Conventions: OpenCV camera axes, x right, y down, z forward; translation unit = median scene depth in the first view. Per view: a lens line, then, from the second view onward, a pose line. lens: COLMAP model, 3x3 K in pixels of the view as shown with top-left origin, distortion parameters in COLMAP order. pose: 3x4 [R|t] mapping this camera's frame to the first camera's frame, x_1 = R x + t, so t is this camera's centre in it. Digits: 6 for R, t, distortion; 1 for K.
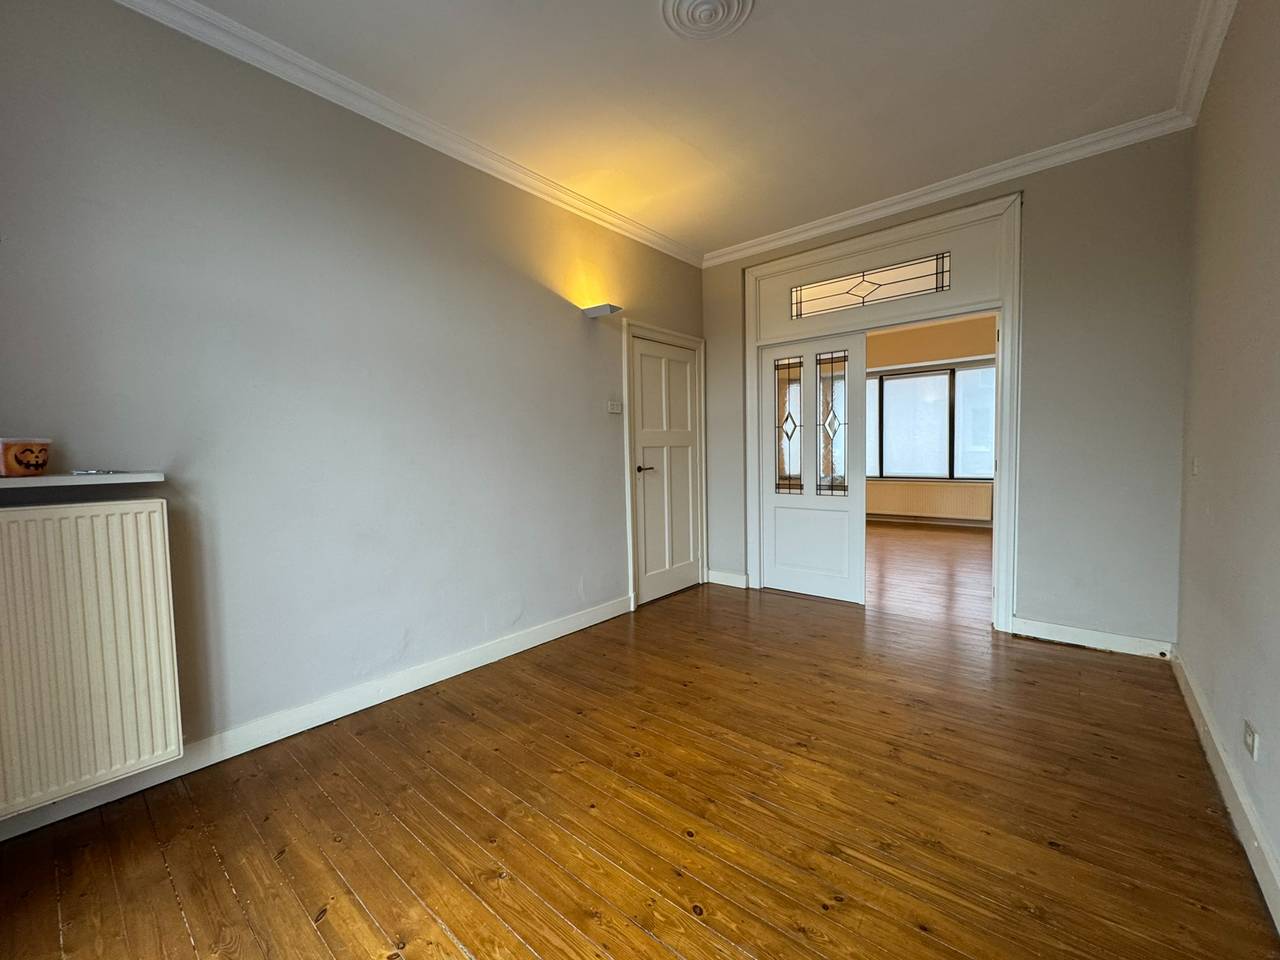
lens RADIAL K [[520.5, 0, 645.4], [0, 520.5, 474.1], [0, 0, 1]] dist [0.000385, 0.001349]
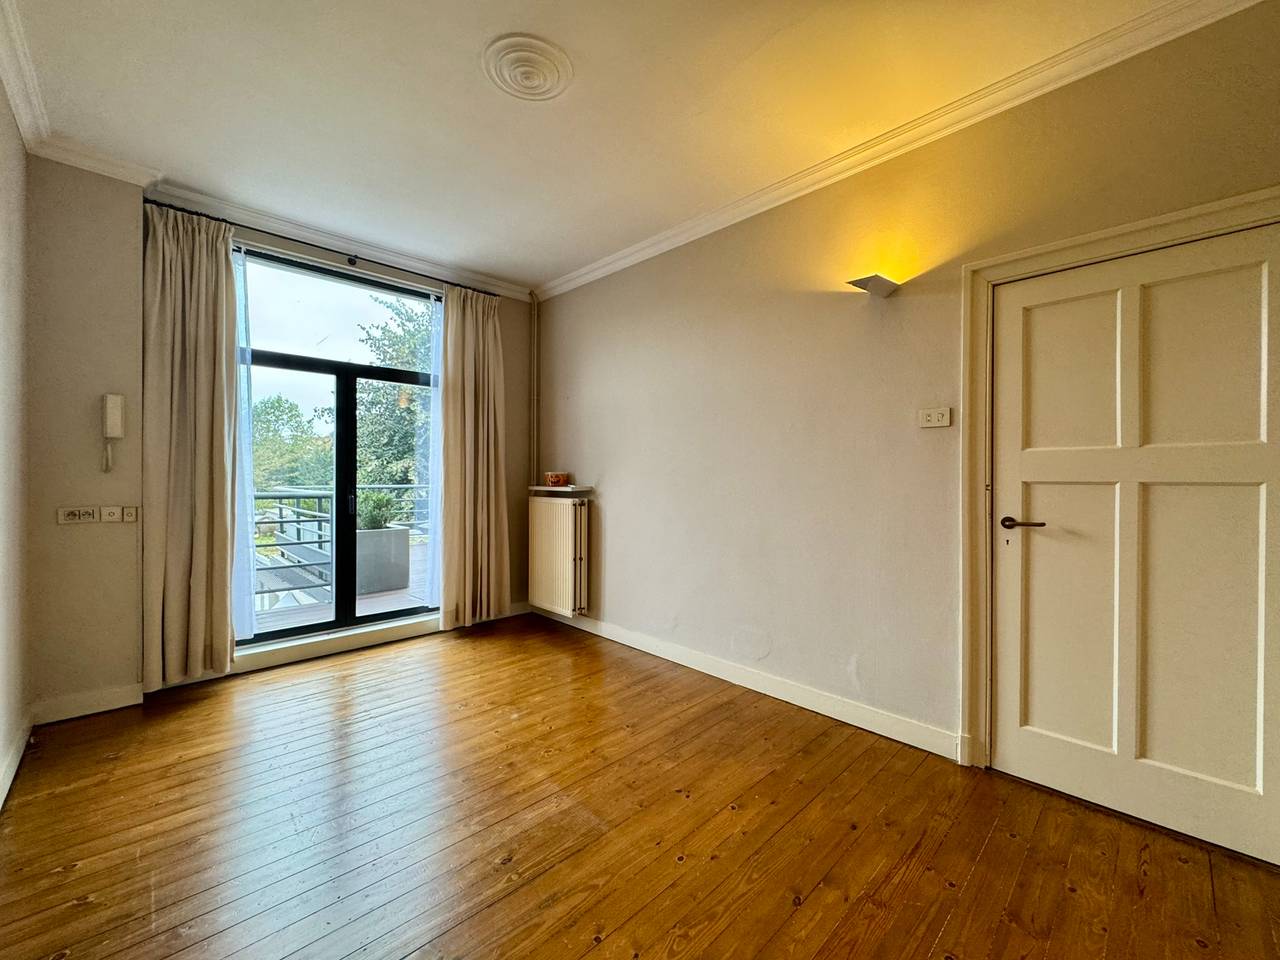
lens RADIAL K [[520.5, 0, 640.3], [0, 520.5, 479.4], [0, 0, 1]] dist [0.000385, 0.001349]
pose [[-0.097511, 0.022534, -0.994979, 0.669852], [-0.051033, 0.998315, 0.027611, -0.059445], [0.993925, 0.053470, -0.096196, 0.790446]]
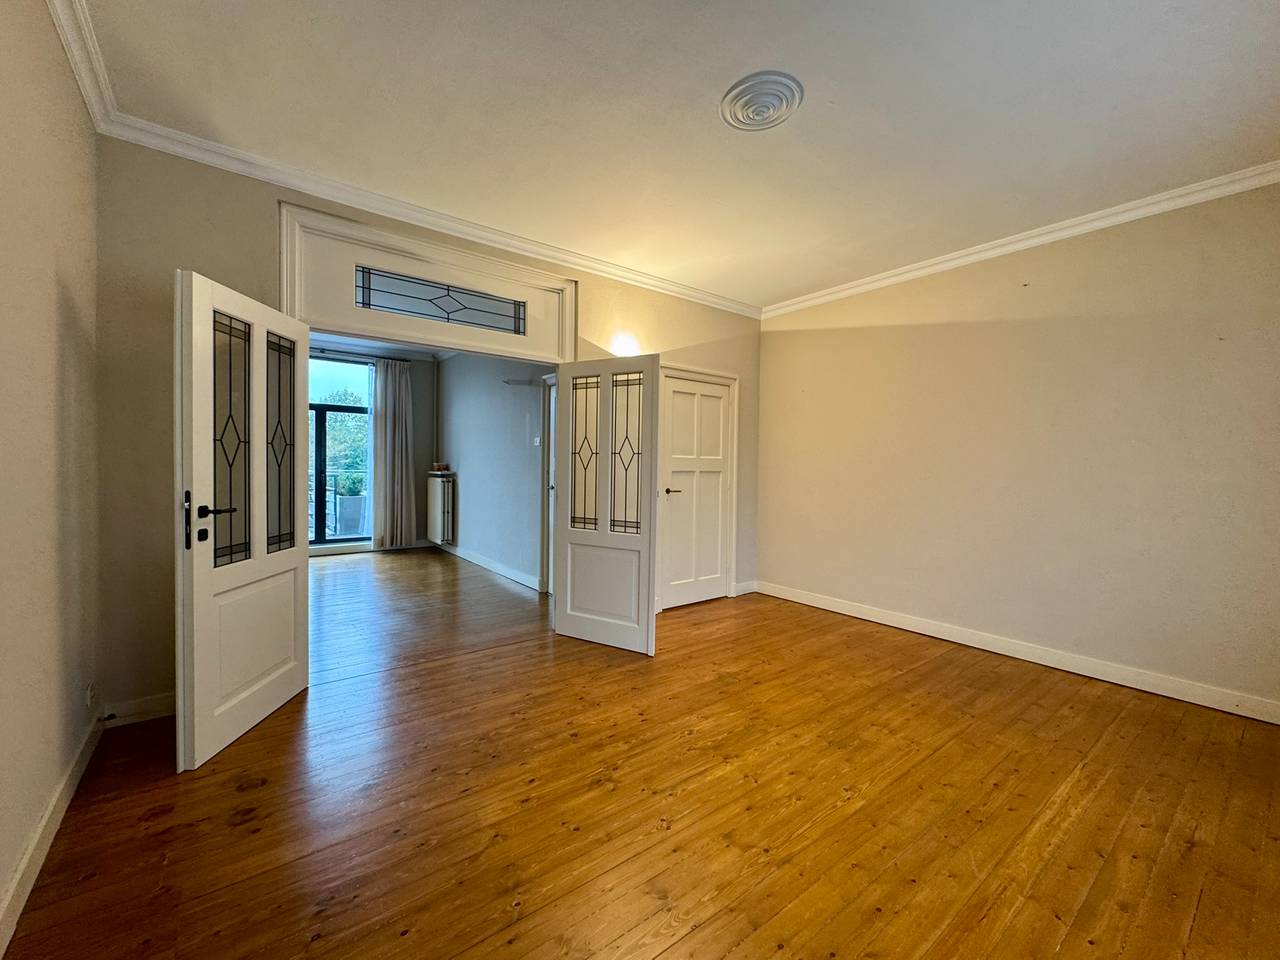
lens RADIAL K [[520.5, 0, 641.0], [0, 520.5, 476.5], [0, 0, 1]] dist [0.000385, 0.001349]
pose [[-0.200852, 0.033954, -0.979033, 1.389869], [-0.066102, 0.996652, 0.048126, -0.135611], [0.977389, 0.074382, -0.197935, 1.709438]]
